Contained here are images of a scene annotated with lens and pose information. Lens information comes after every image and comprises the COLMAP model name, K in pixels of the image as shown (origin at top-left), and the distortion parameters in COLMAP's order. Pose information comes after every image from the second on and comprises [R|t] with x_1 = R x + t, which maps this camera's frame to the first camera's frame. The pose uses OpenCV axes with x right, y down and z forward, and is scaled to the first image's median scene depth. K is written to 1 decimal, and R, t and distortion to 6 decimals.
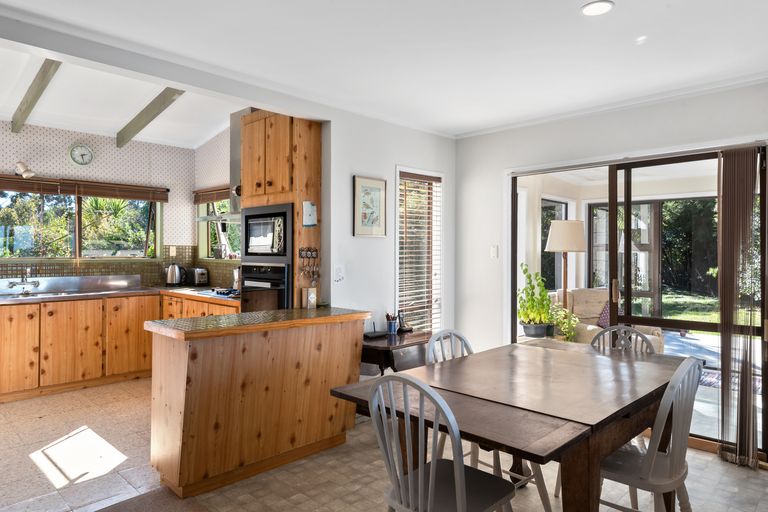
lens RADIAL K [[493.3, 0, 390.1], [0, 493.3, 250.5], [0, 0, 1]] dist [0.012190, -0.008730]
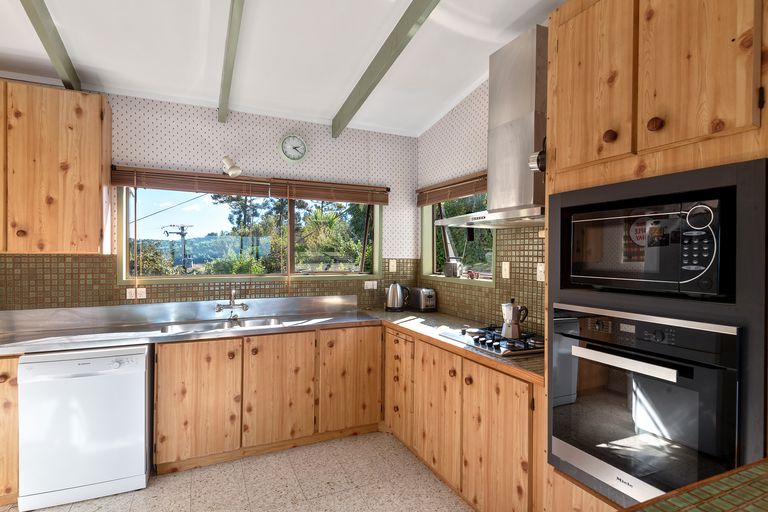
lens RADIAL K [[399.6, 0, 381.5], [0, 399.6, 258.7], [0, 0, 1]] dist [0.026111, 0.000089]
pose [[0.929723, 0.006197, -0.368208, -0.258343], [-0.002913, 0.999951, 0.009474, -0.019204], [0.368249, -0.007736, 0.929695, 0.462597]]
